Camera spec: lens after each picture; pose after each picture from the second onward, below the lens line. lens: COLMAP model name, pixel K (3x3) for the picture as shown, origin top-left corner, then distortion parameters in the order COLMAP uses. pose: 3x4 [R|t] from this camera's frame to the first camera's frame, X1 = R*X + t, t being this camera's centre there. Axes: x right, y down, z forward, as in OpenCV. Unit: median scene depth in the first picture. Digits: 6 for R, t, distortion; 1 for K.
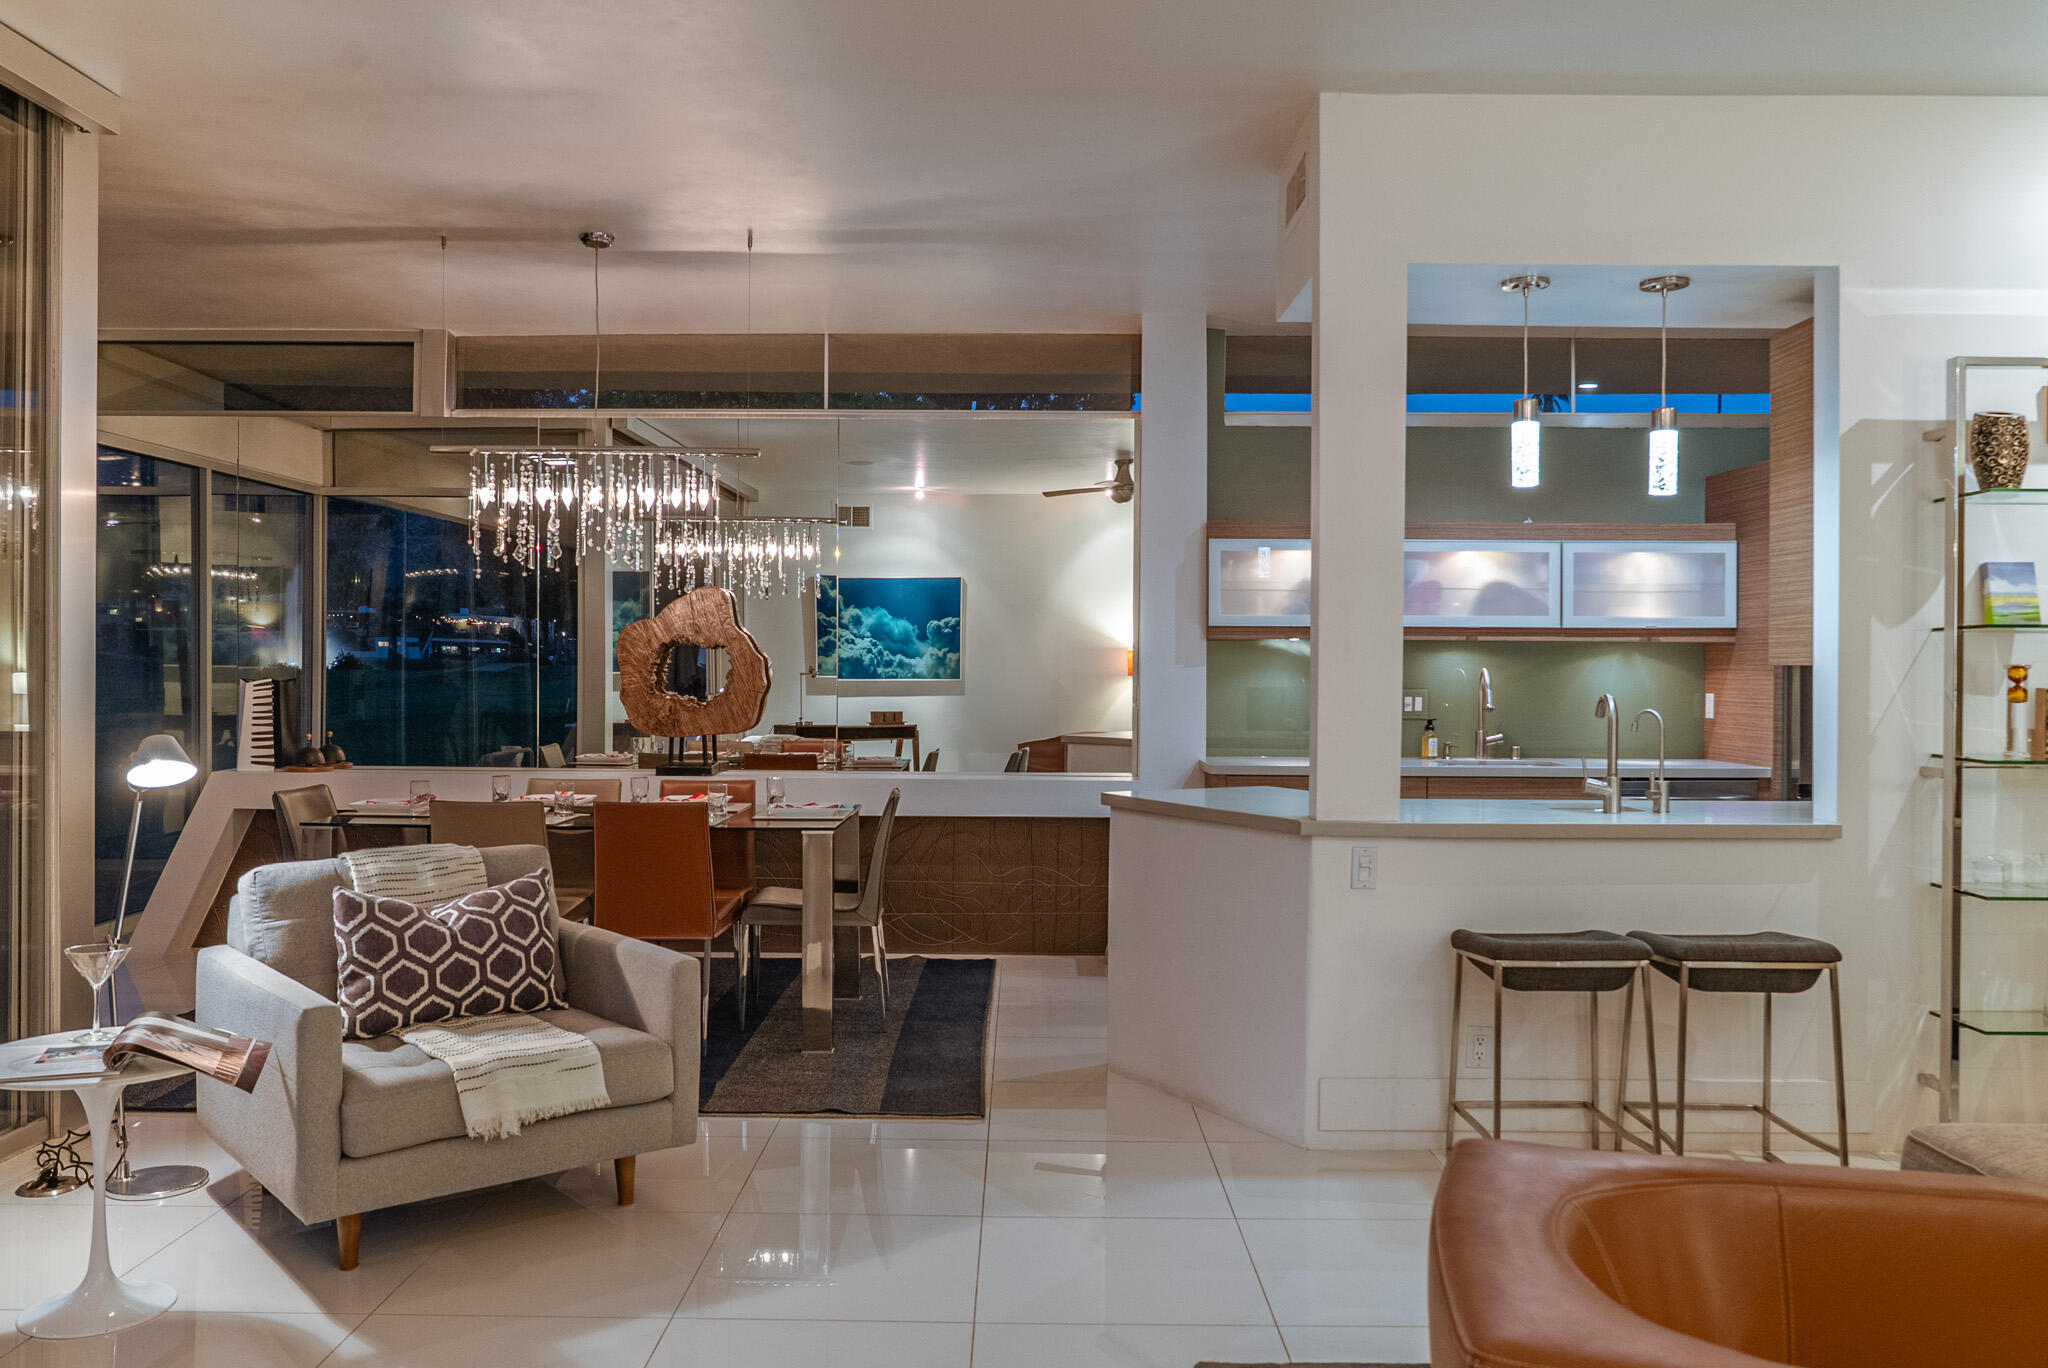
lens RADIAL K [[1568.2, 0, 1024.0], [0, 1568.2, 684.0], [0, 0, 1]] dist [-0.003966, -0.000910]
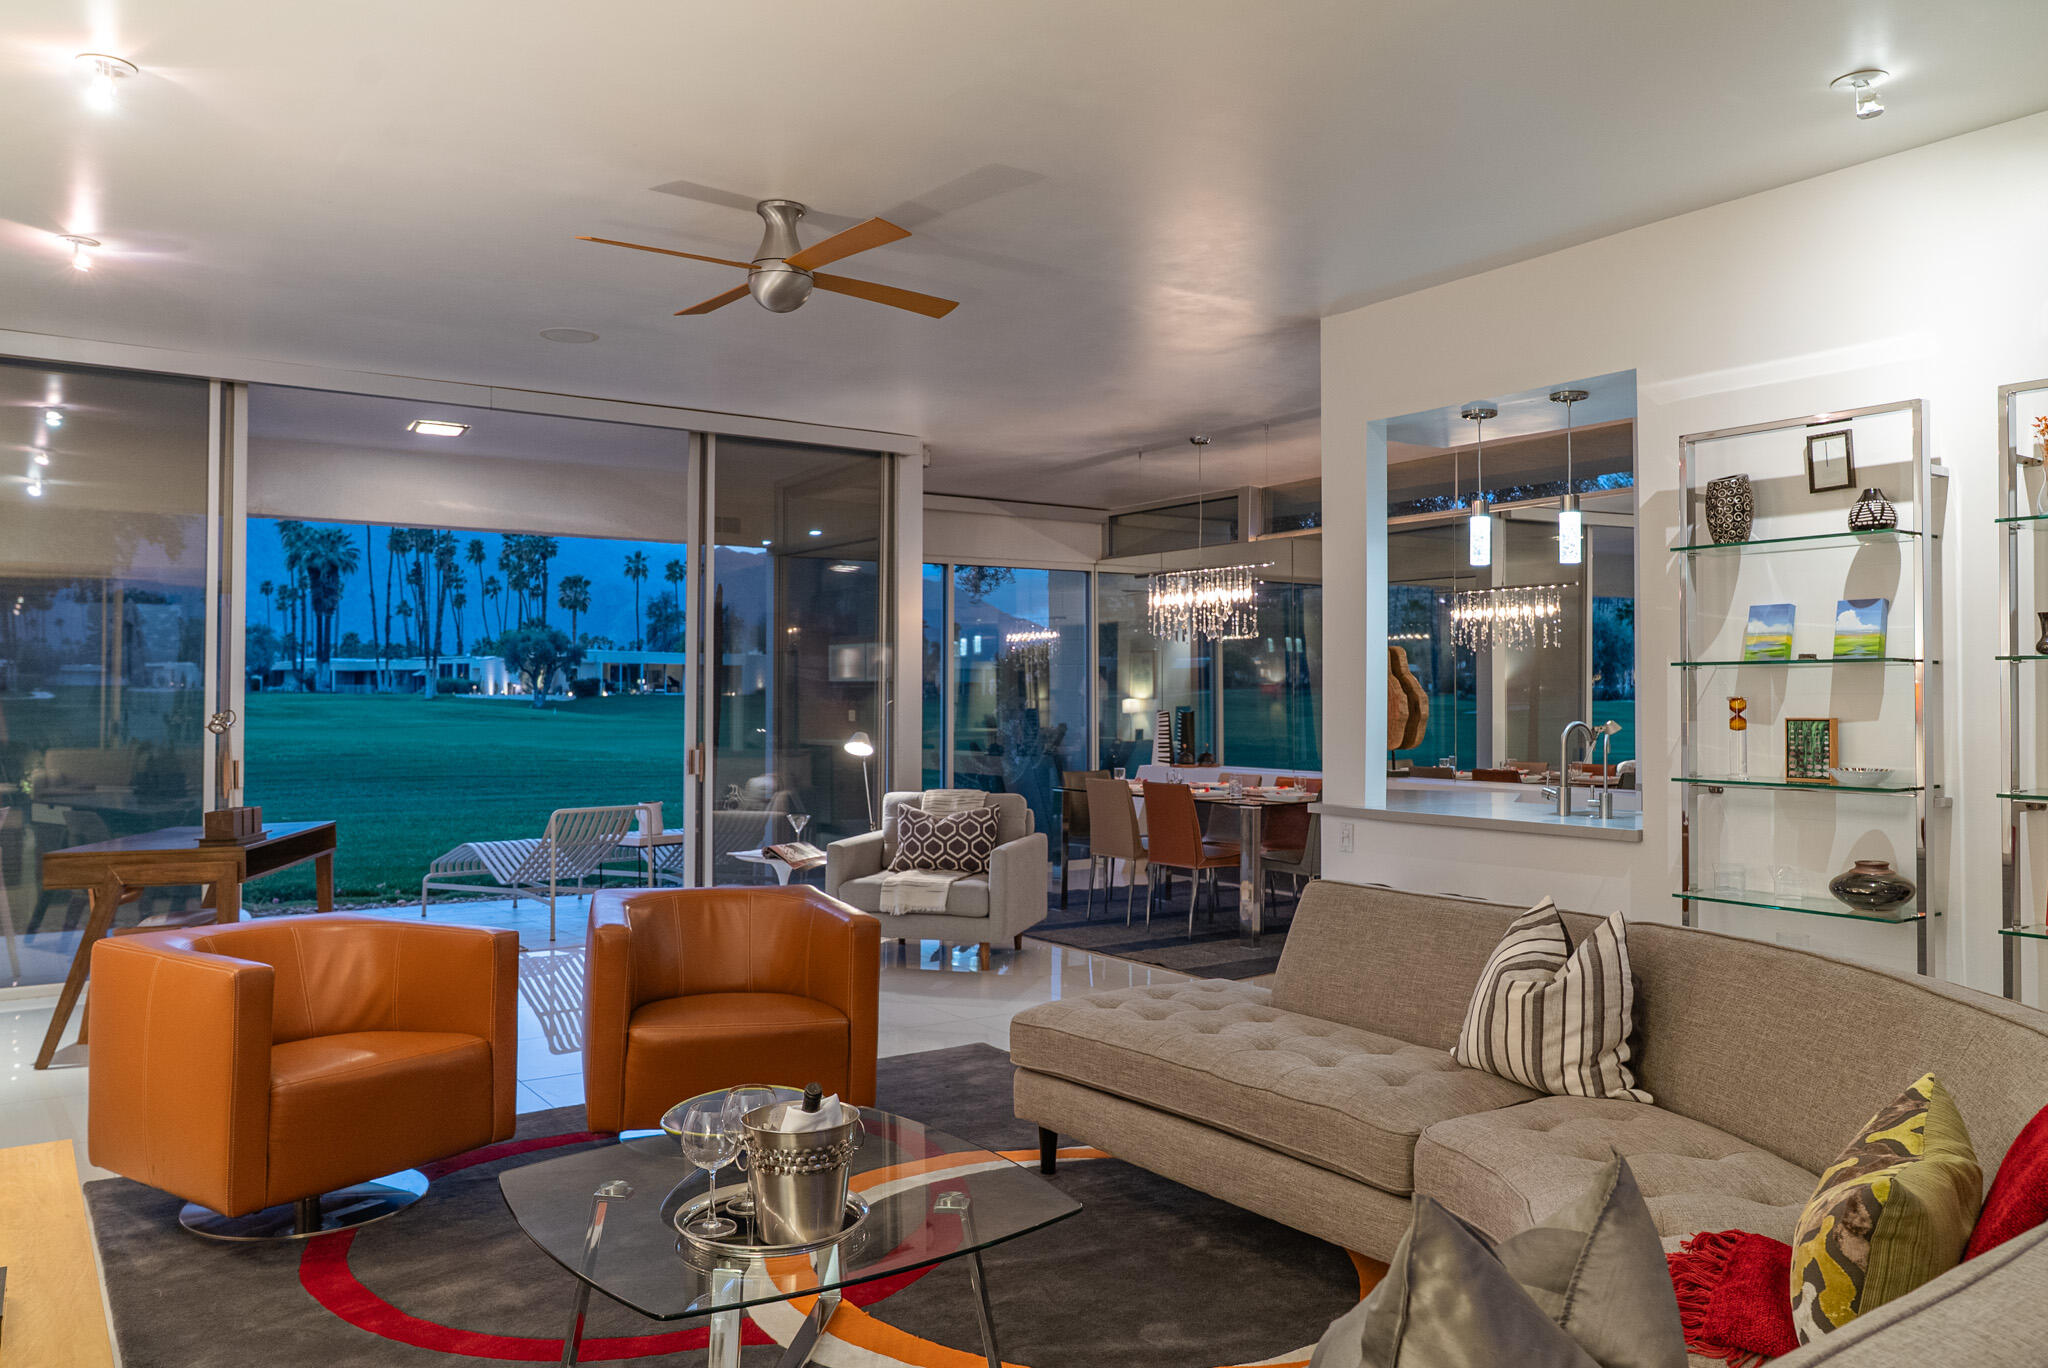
lens RADIAL K [[1541.2, 0, 1024.0], [0, 1541.2, 684.0], [0, 0, 1]] dist [-0.003050, -0.006035]
pose [[0.556141, -0.012217, -0.830998, 1.239911], [-0.008950, 0.999746, -0.020687, 0.005818], [0.831040, 0.018942, 0.555890, -0.049657]]
